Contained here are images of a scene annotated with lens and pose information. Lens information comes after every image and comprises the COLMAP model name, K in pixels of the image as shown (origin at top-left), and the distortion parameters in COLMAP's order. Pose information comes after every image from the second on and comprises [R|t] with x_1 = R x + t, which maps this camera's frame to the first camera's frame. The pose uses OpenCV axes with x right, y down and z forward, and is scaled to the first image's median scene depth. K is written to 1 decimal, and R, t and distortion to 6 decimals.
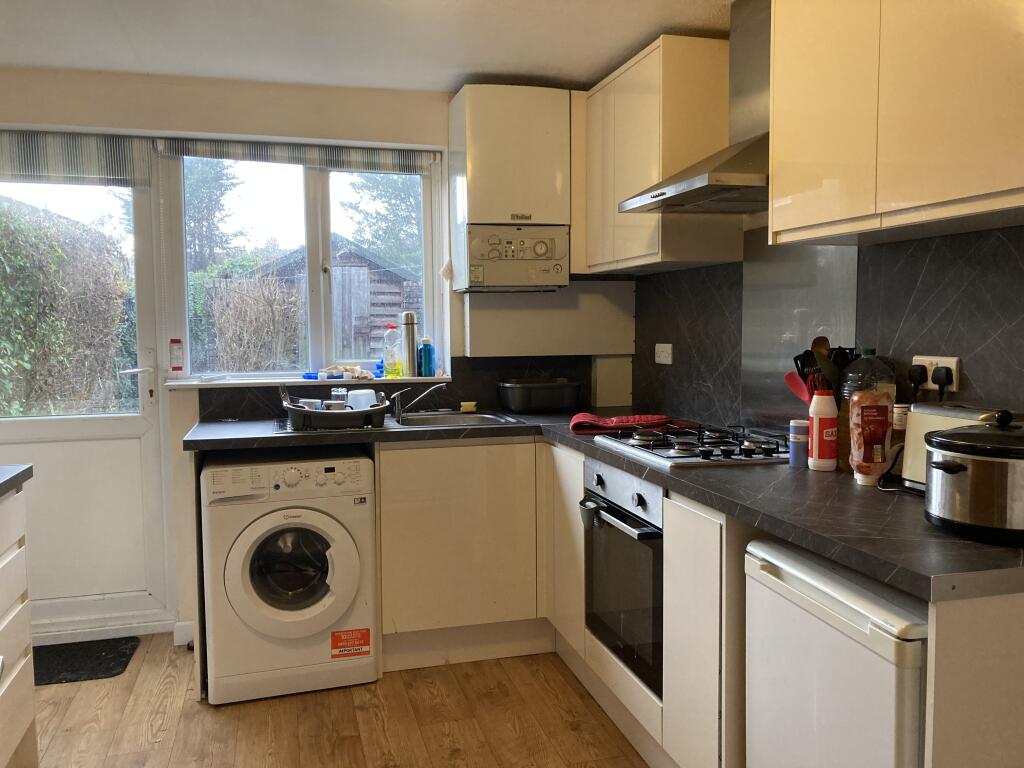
lens RADIAL K [[827.7, 0, 512.0], [0, 827.7, 384.0], [0, 0, 1]] dist [0.035010, -0.083266]
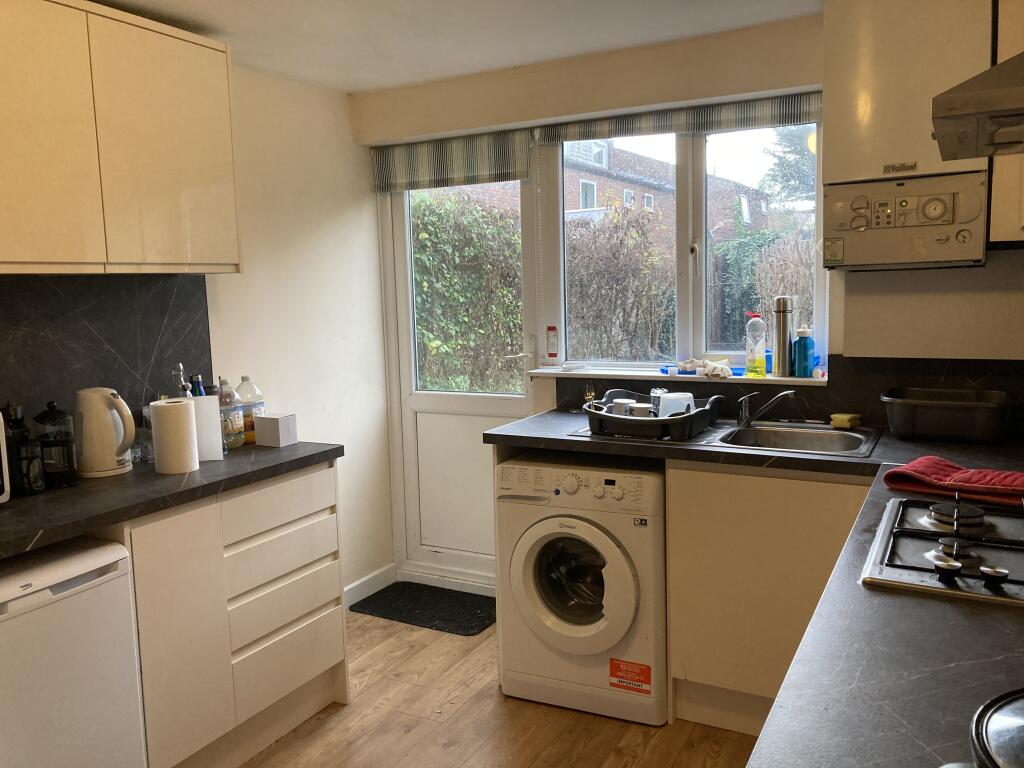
lens RADIAL K [[827.7, 0, 512.0], [0, 827.7, 384.0], [0, 0, 1]] dist [0.035010, -0.083266]
pose [[0.714673, 0.071725, -0.695771, 0.284316], [-0.030573, 0.996981, 0.071373, -0.056476], [0.698790, -0.029737, 0.714708, 0.249718]]
